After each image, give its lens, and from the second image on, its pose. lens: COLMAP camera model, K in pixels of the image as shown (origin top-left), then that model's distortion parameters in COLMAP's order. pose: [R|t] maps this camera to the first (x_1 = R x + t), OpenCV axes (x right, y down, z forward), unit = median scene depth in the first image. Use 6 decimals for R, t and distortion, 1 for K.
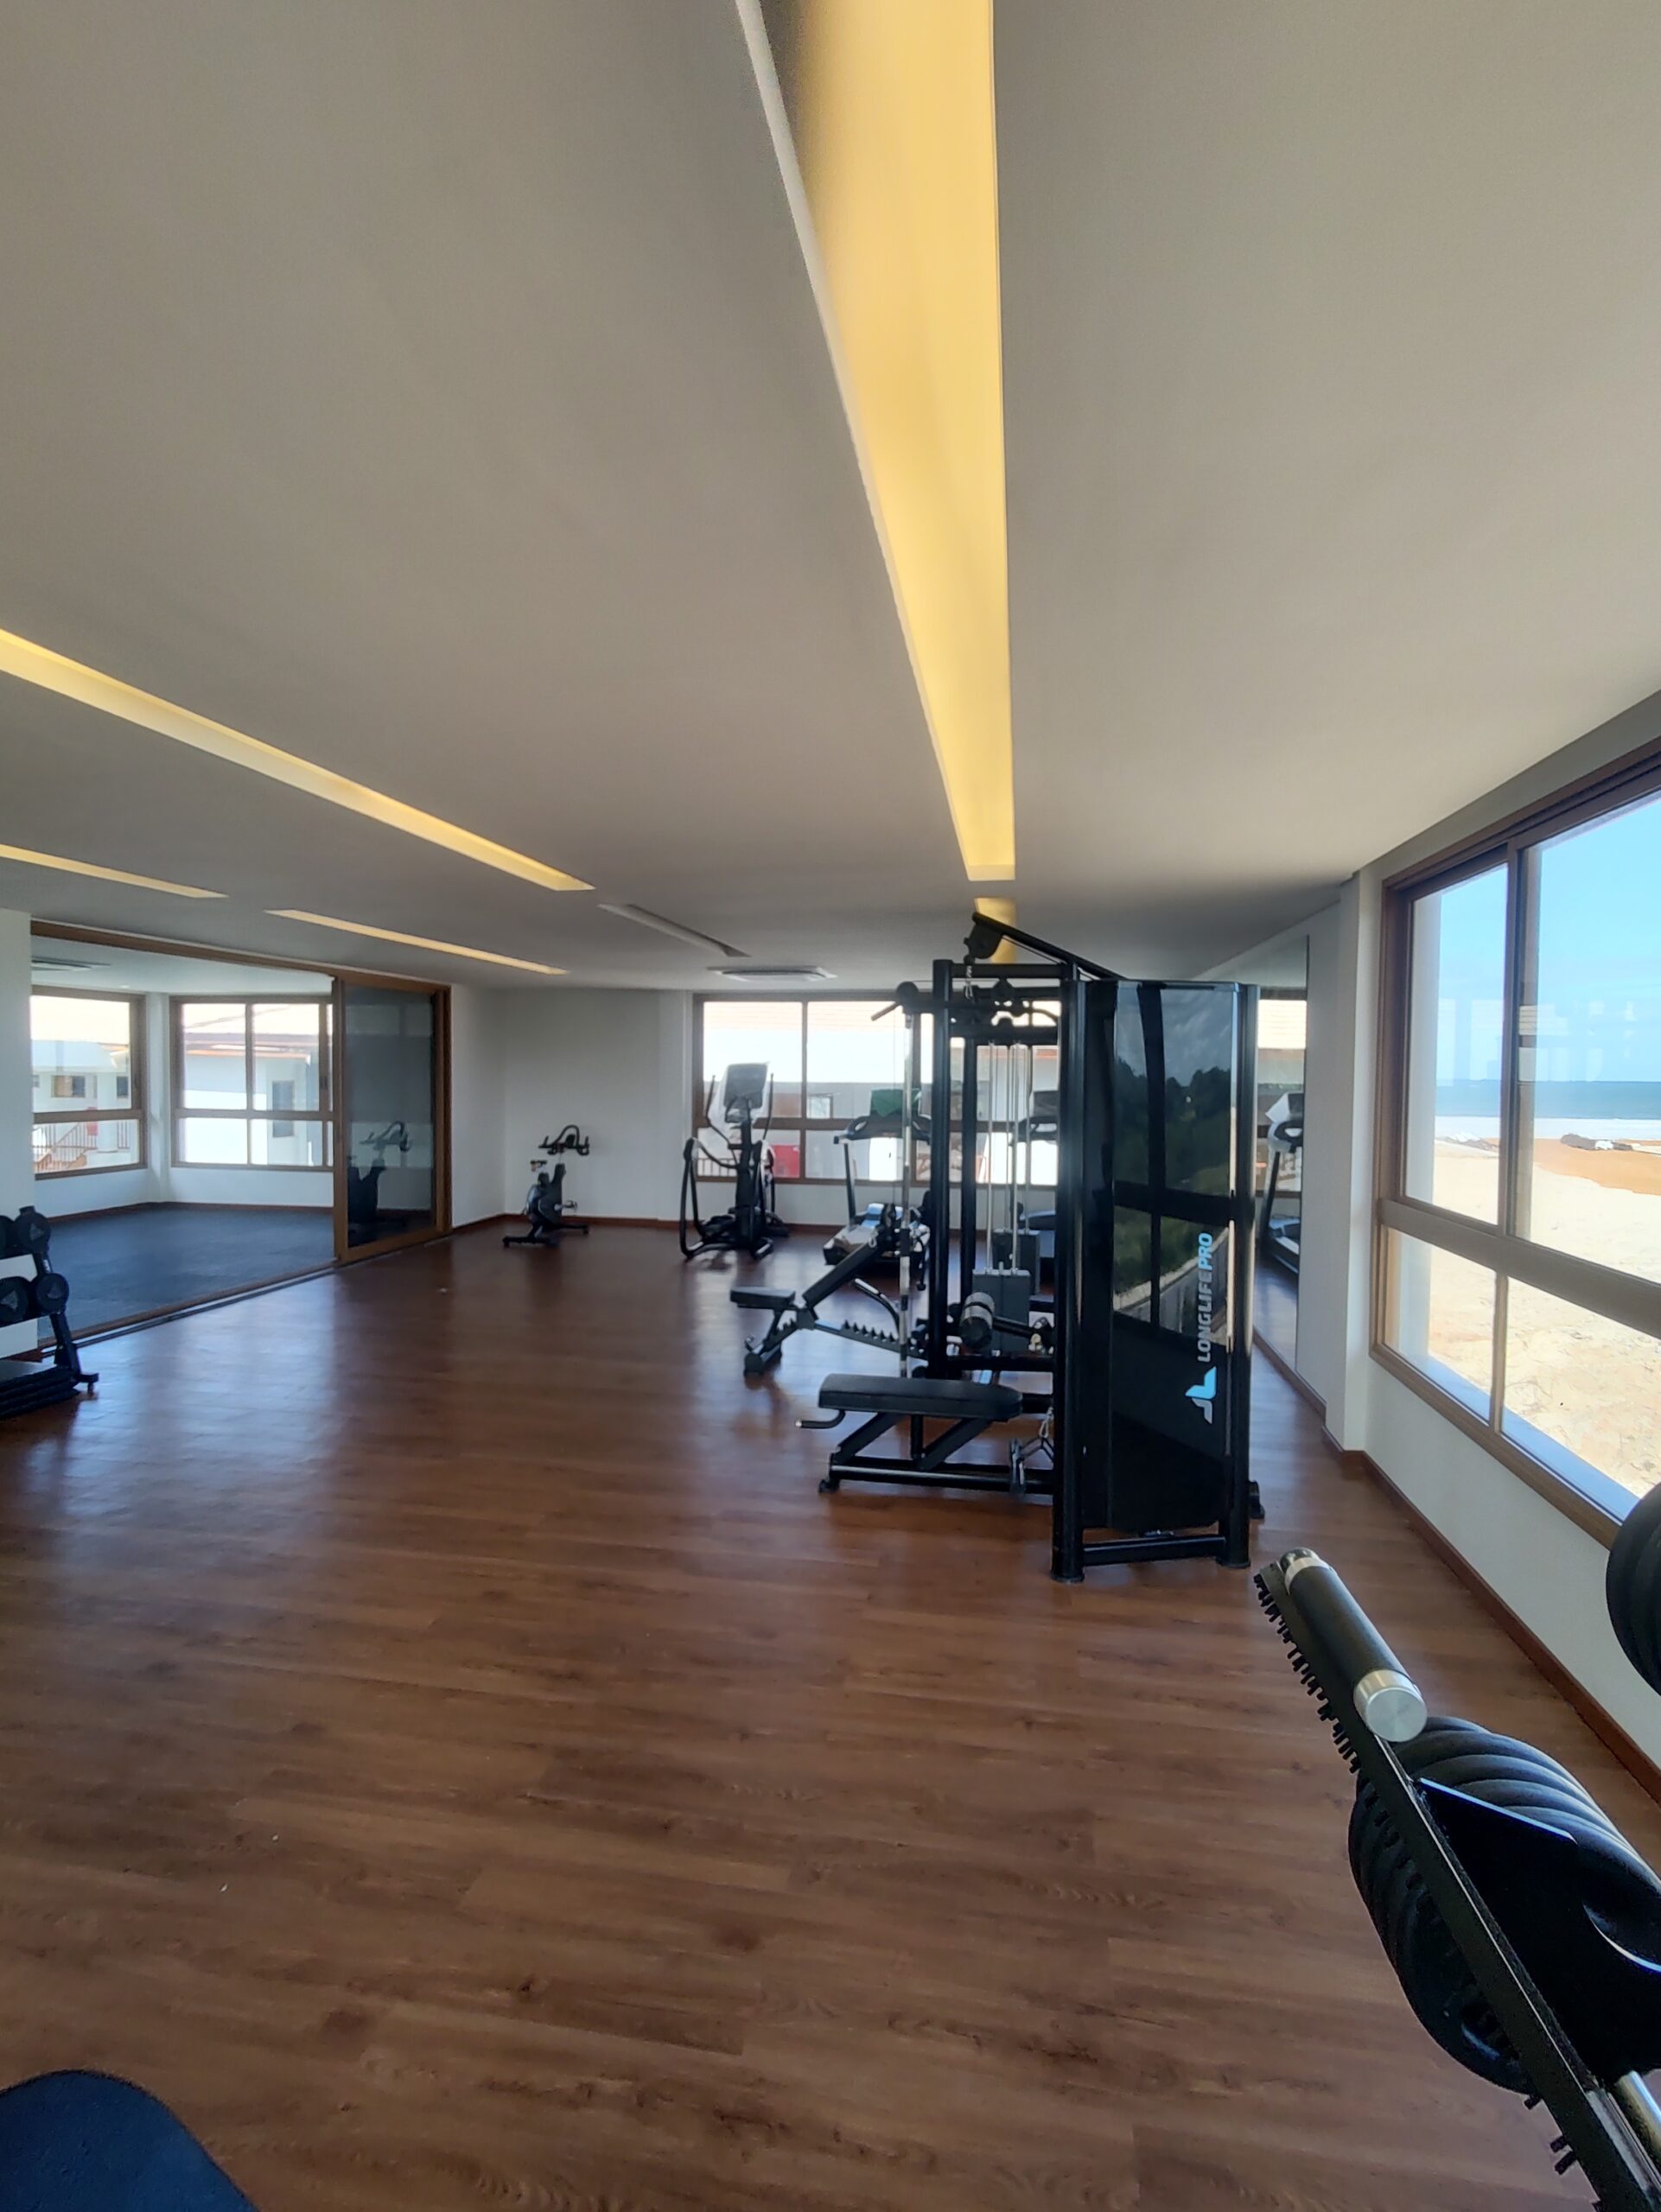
lens RADIAL K [[1080.2, 0, 830.5], [0, 1080.2, 1106.0], [0, 0, 1]] dist [0.002387, 0.000328]
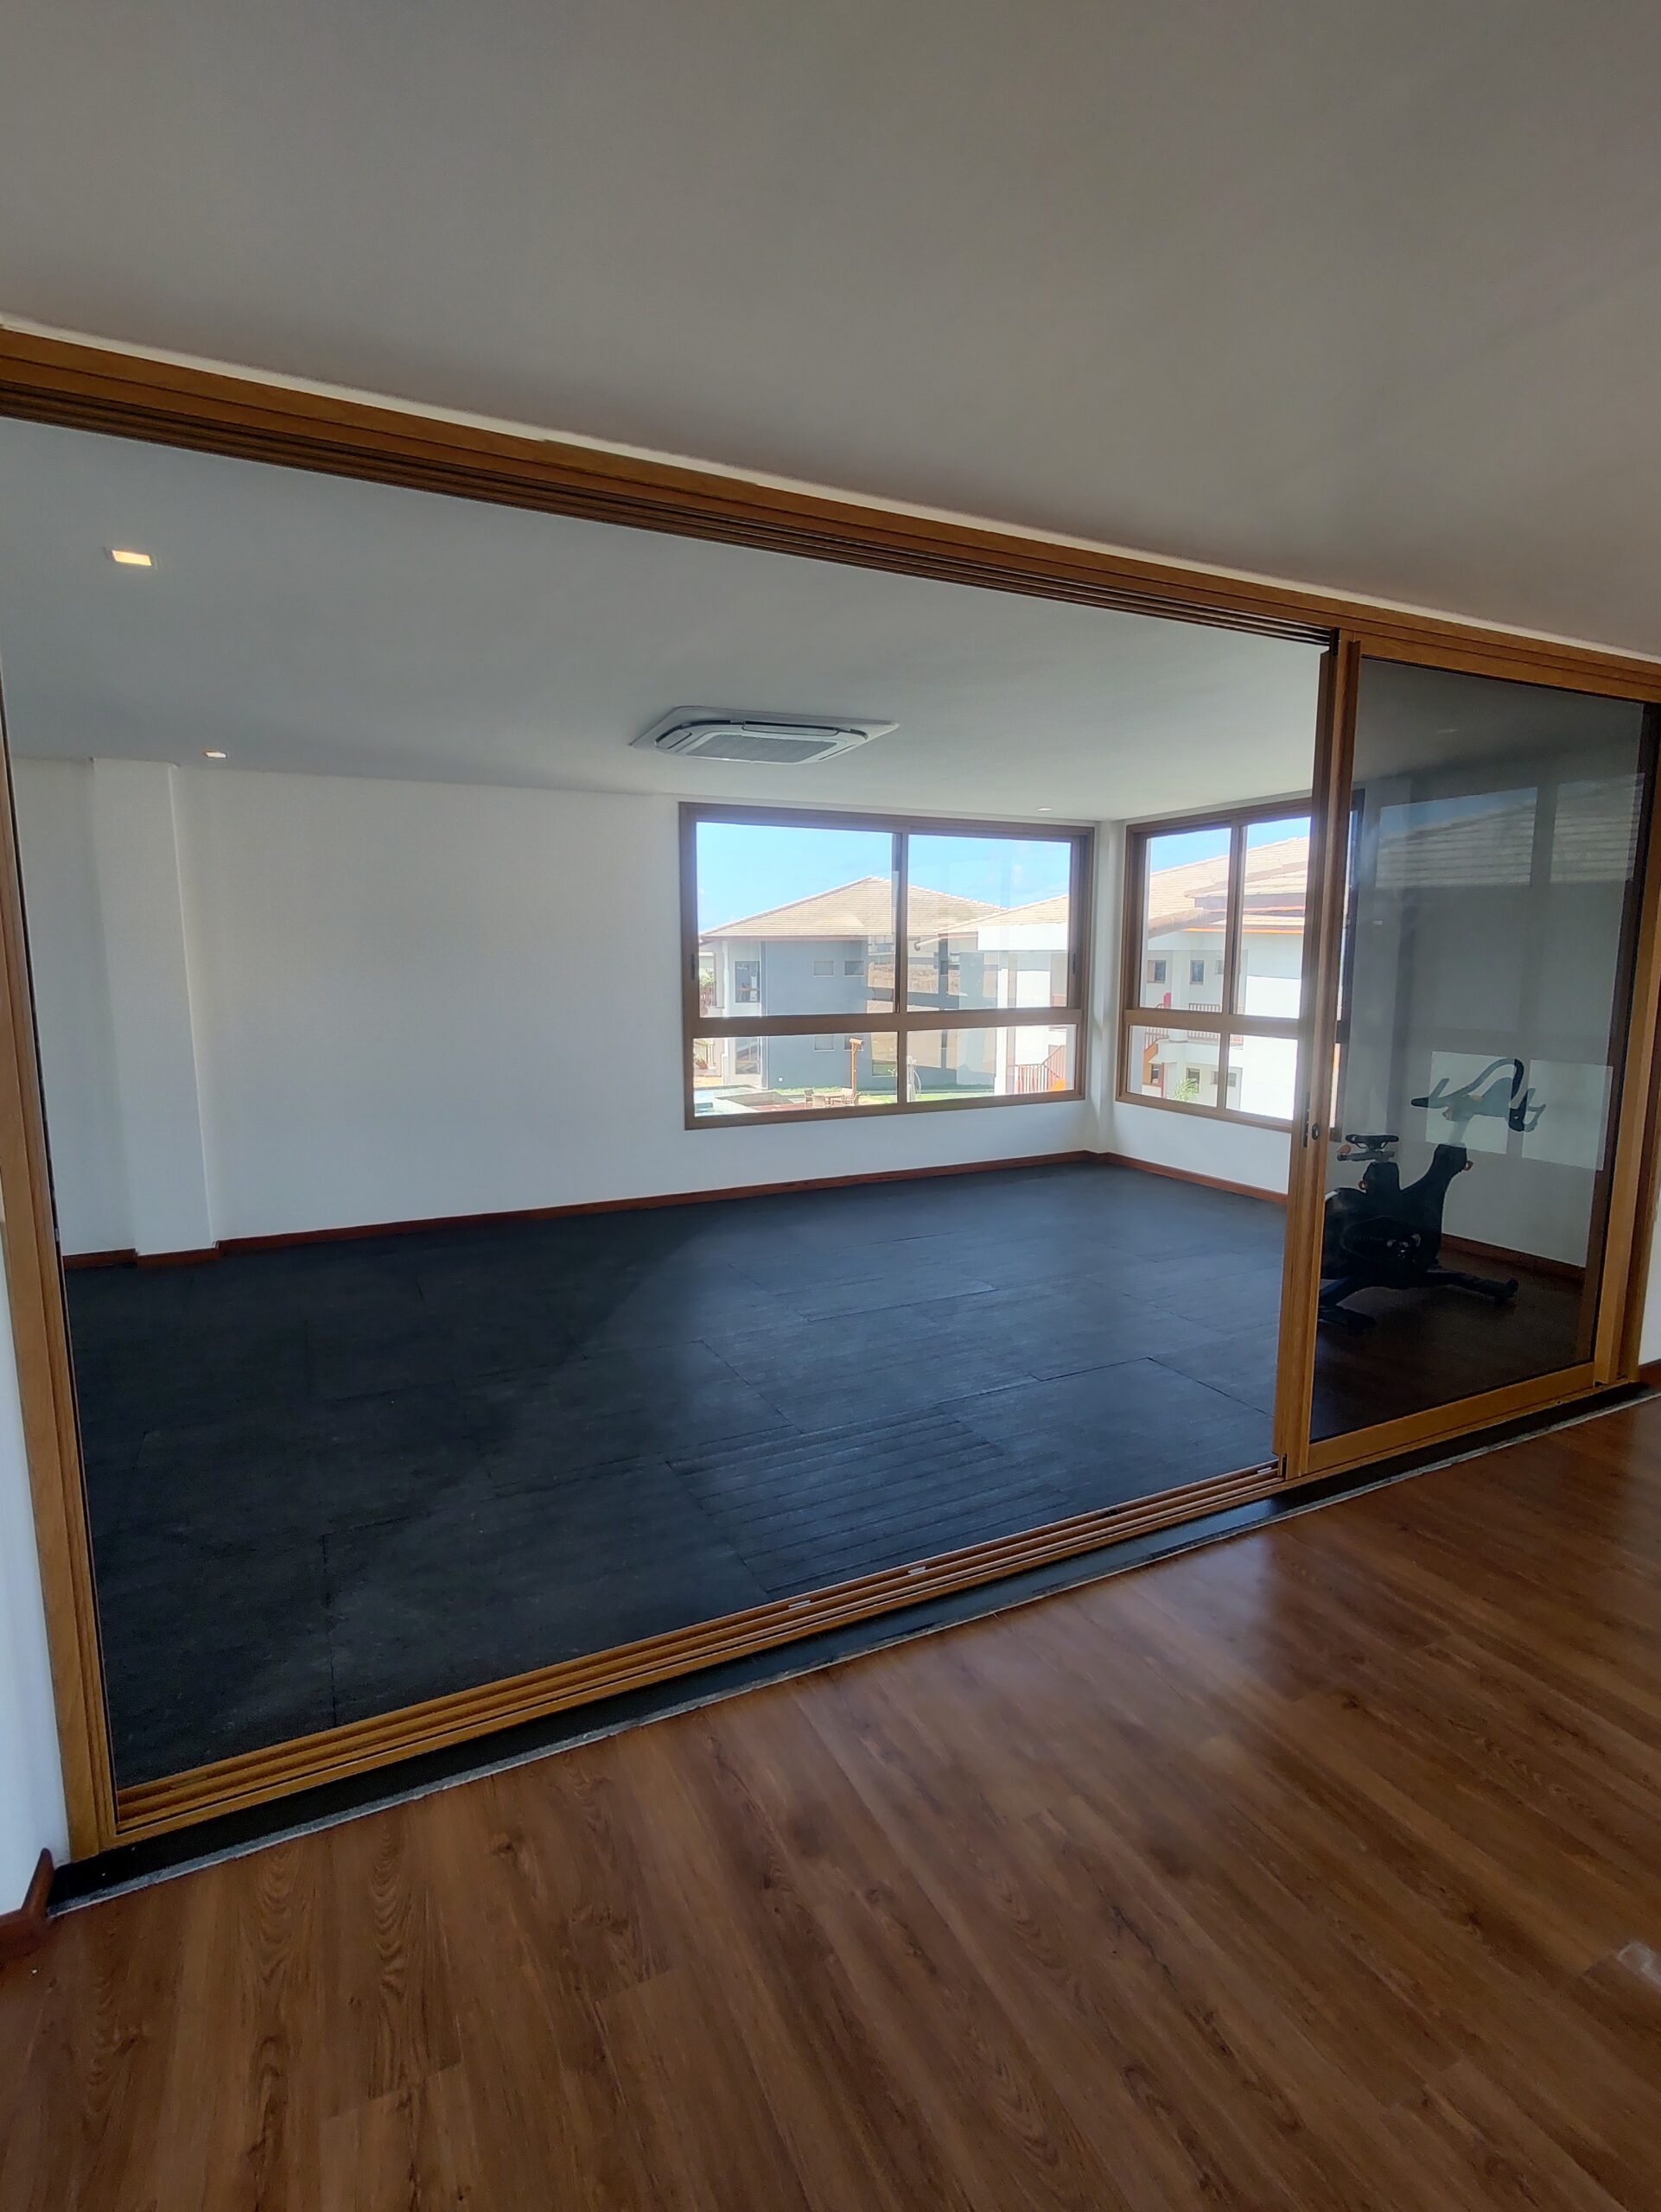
lens RADIAL K [[1080.2, 0, 830.5], [0, 1080.2, 1106.0], [0, 0, 1]] dist [0.002387, 0.000328]
pose [[0.584326, 0.106895, -0.804448, -0.196182], [-0.021631, 0.992986, 0.116235, -0.011328], [0.811230, -0.050518, 0.582540, 0.494517]]
